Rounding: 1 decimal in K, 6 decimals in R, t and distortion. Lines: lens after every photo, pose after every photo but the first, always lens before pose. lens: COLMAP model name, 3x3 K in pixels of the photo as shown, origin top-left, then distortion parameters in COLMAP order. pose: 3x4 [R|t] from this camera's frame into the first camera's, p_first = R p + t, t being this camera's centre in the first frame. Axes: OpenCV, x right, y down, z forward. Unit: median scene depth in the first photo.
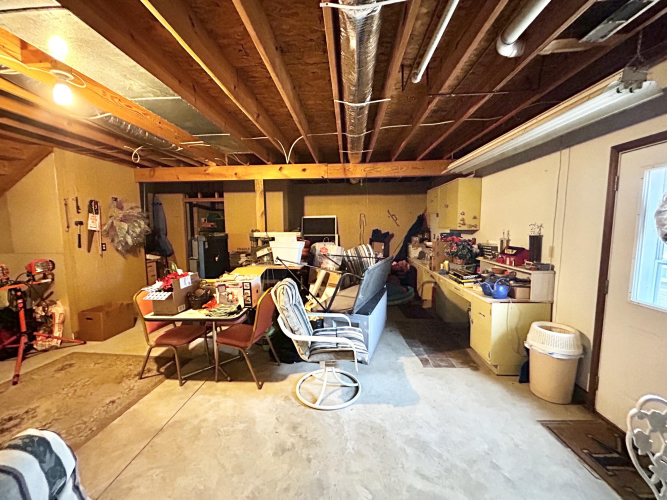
lens RADIAL K [[267.6, 0, 331.5], [0, 267.6, 250.8], [0, 0, 1]] dist [-0.014277, -0.000235]
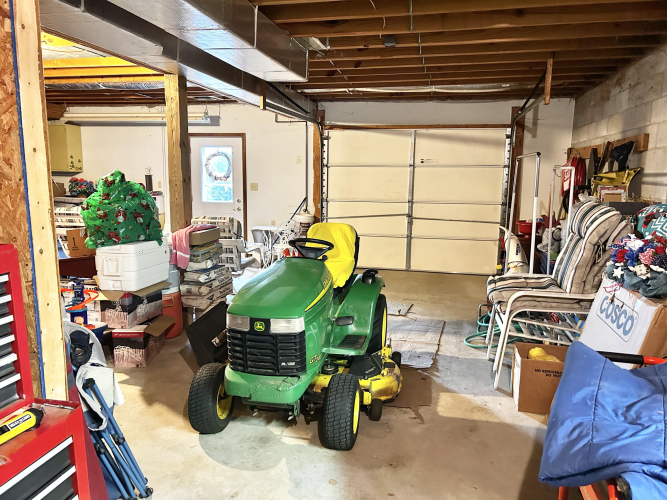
lens RADIAL K [[505.4, 0, 333.1], [0, 505.4, 251.6], [0, 0, 1]] dist [0.023192, 0.010462]
pose [[0.149041, -0.148841, 0.977565, -2.145820], [0.078030, 0.987294, 0.138426, 0.061948], [-0.985747, 0.055648, 0.158762, -0.585075]]
